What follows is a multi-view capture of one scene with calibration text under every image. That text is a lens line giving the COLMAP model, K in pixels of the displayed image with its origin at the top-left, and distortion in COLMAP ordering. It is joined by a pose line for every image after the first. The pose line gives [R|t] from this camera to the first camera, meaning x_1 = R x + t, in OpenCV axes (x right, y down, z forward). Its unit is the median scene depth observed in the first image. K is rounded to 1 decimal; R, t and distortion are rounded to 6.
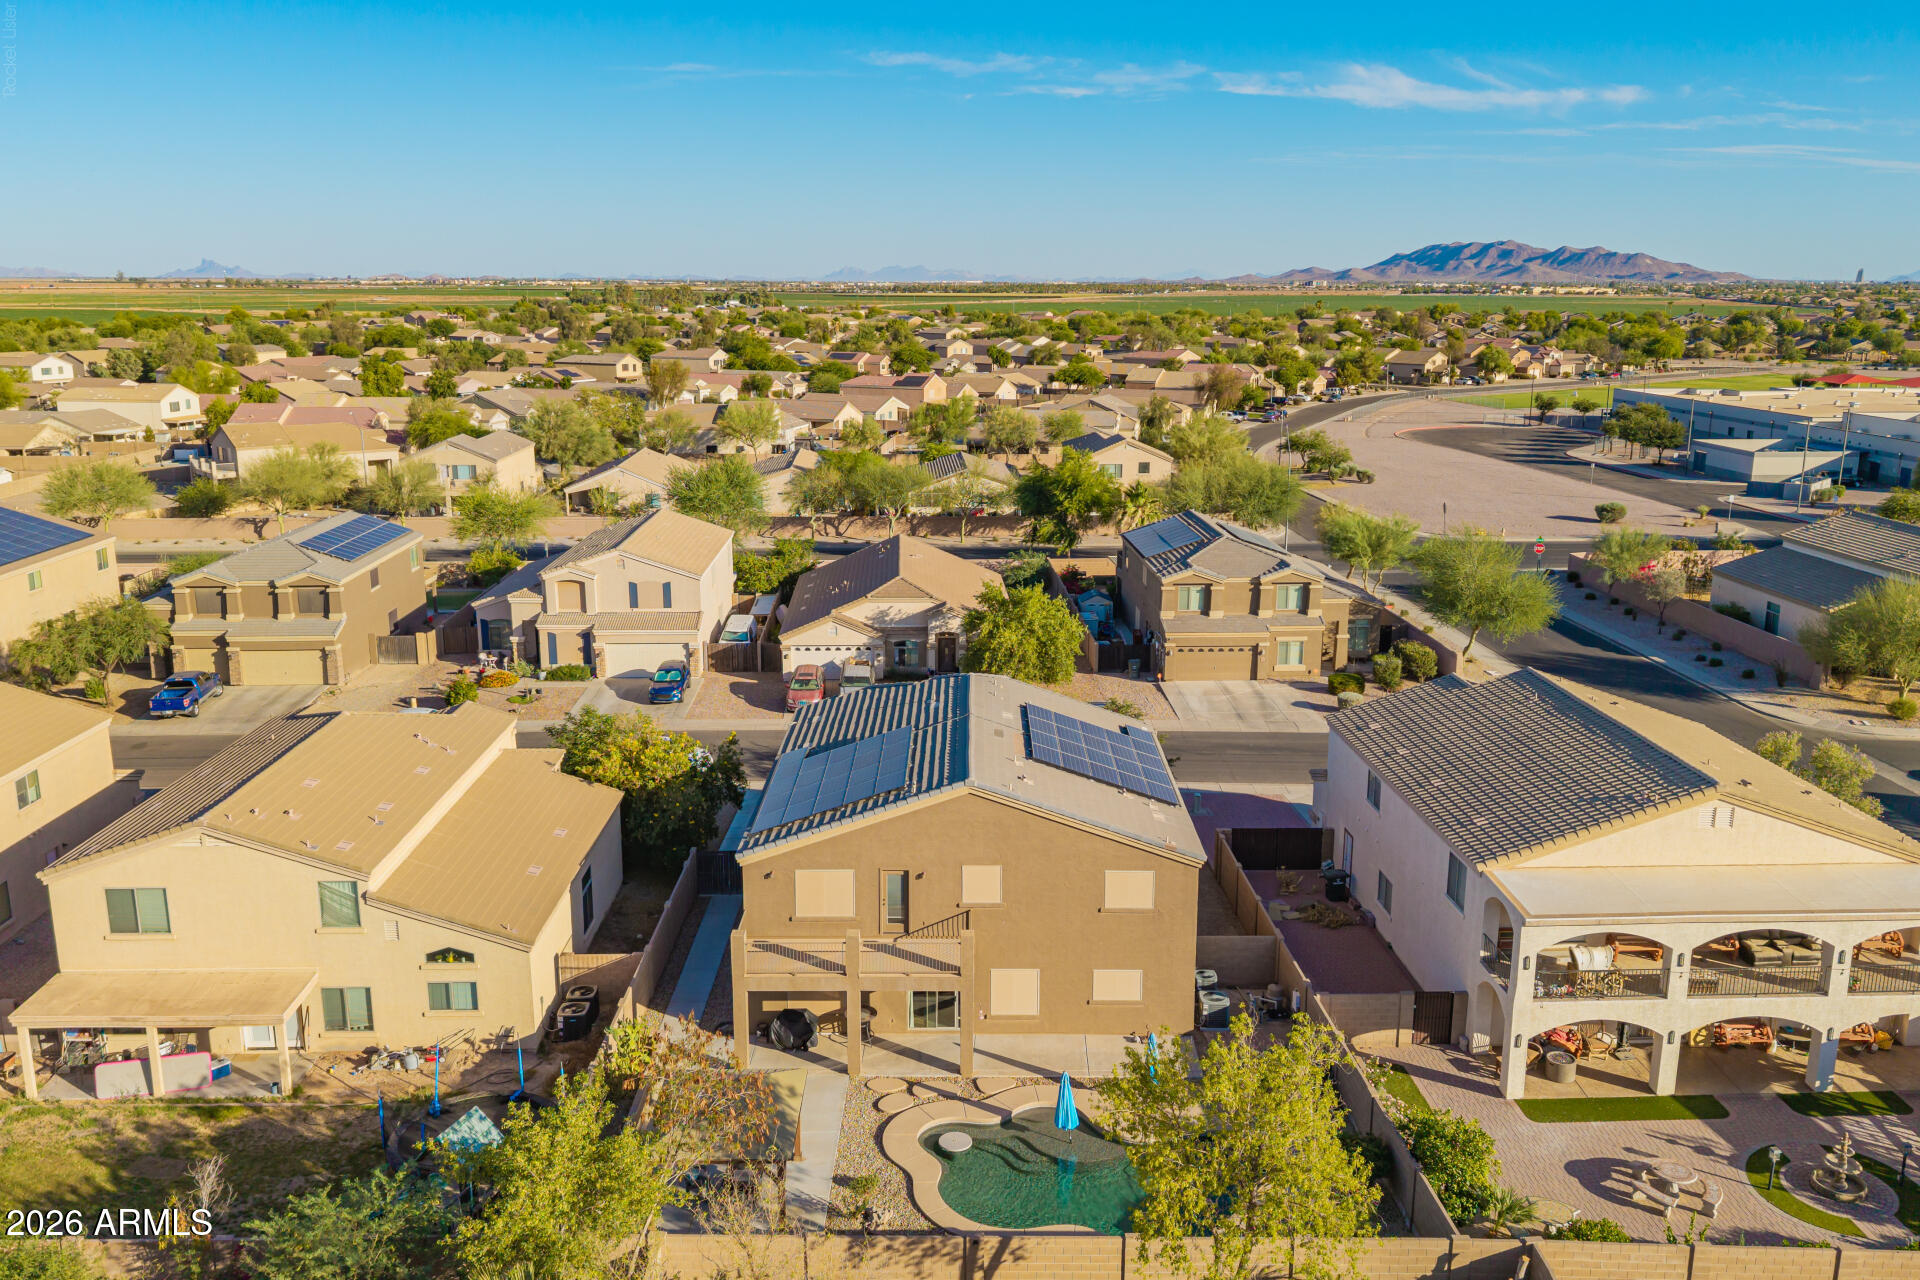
lens RADIAL K [[1543.2, 0, 965.8], [0, 1543.2, 627.8], [0, 0, 1]] dist [0.047788, -0.063406]
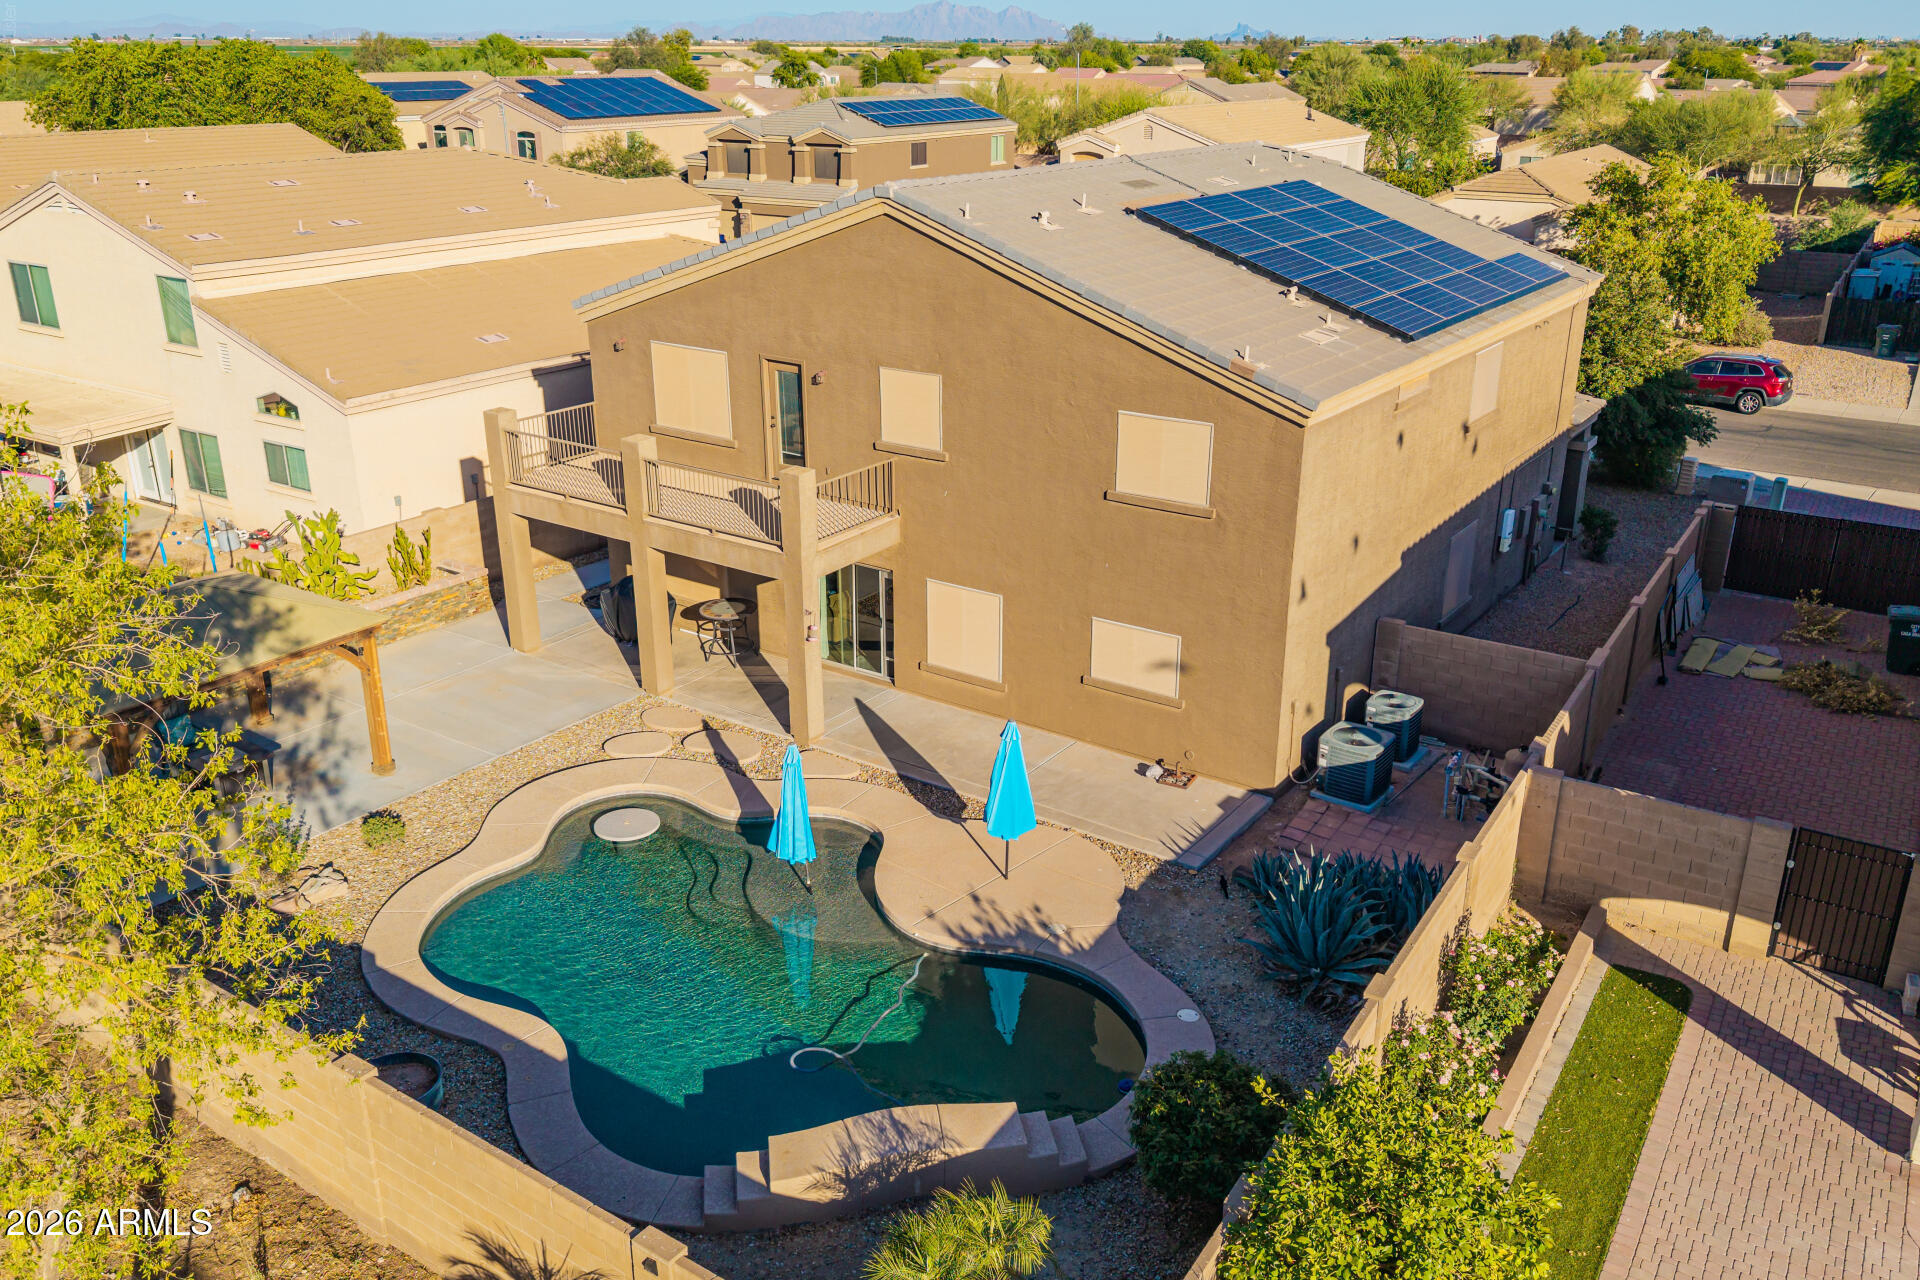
lens RADIAL K [[1543.2, 0, 963.0], [0, 1543.2, 649.7], [0, 0, 1]] dist [0.047788, -0.063406]
pose [[0.821933, 0.209178, -0.529783, 0.223916], [-0.126119, 0.973873, 0.188853, 0.102632], [0.555445, -0.088409, 0.826840, 0.405721]]
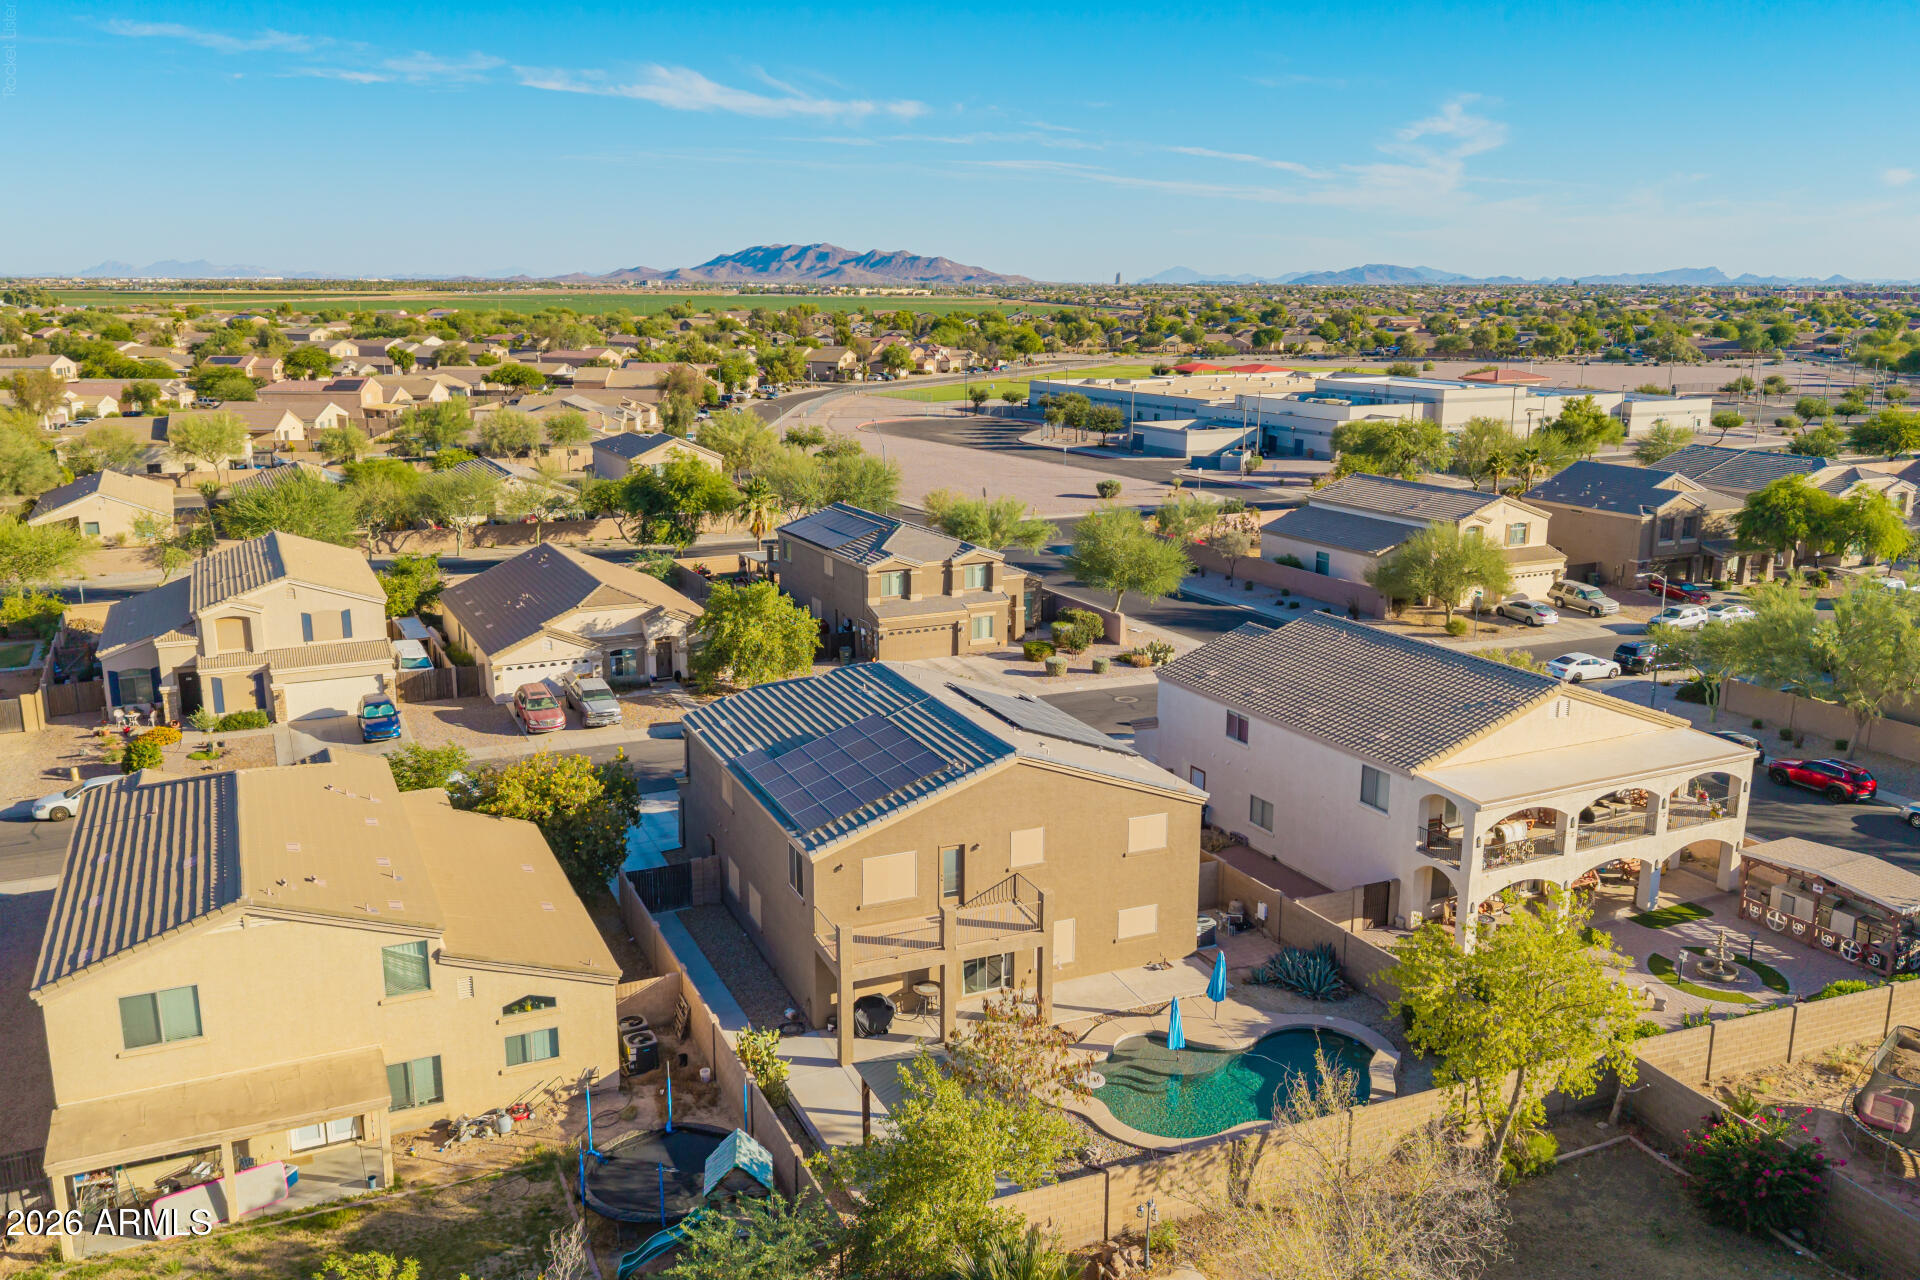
lens RADIAL K [[1543.2, 0, 968.4], [0, 1543.2, 625.9], [0, 0, 1]] dist [0.047788, -0.063406]
pose [[0.913956, -0.086244, 0.396542, -0.308518], [0.086568, 0.996099, 0.017118, -0.005668], [-0.396471, 0.018682, 0.917857, 0.024598]]
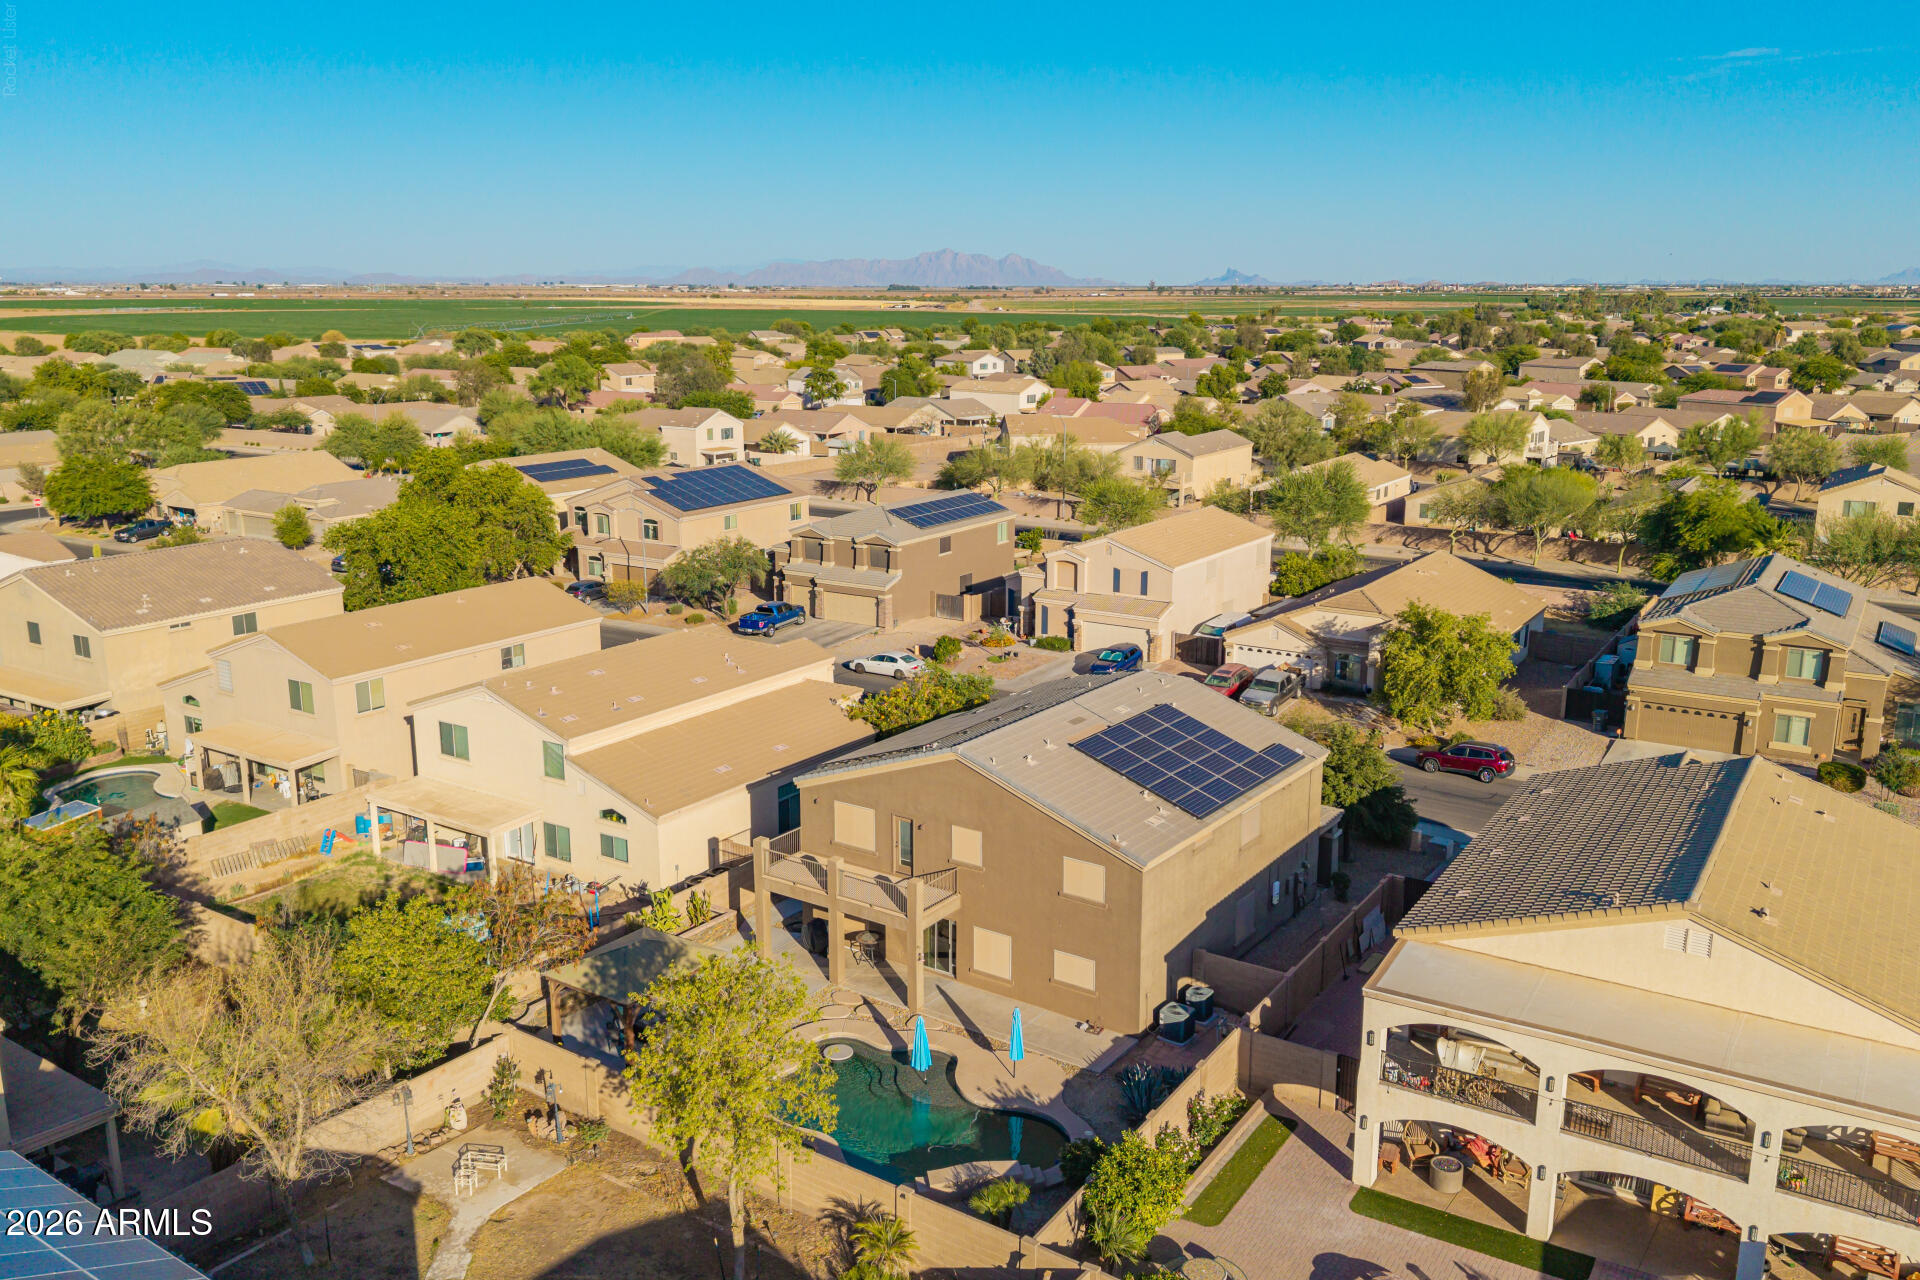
lens RADIAL K [[1543.2, 0, 956.2], [0, 1543.2, 622.4], [0, 0, 1]] dist [0.047788, -0.063406]
pose [[0.818070, 0.119531, -0.562560, 0.421812], [-0.123561, 0.991851, 0.031064, -0.015898], [0.561688, 0.044098, 0.826173, 0.065020]]
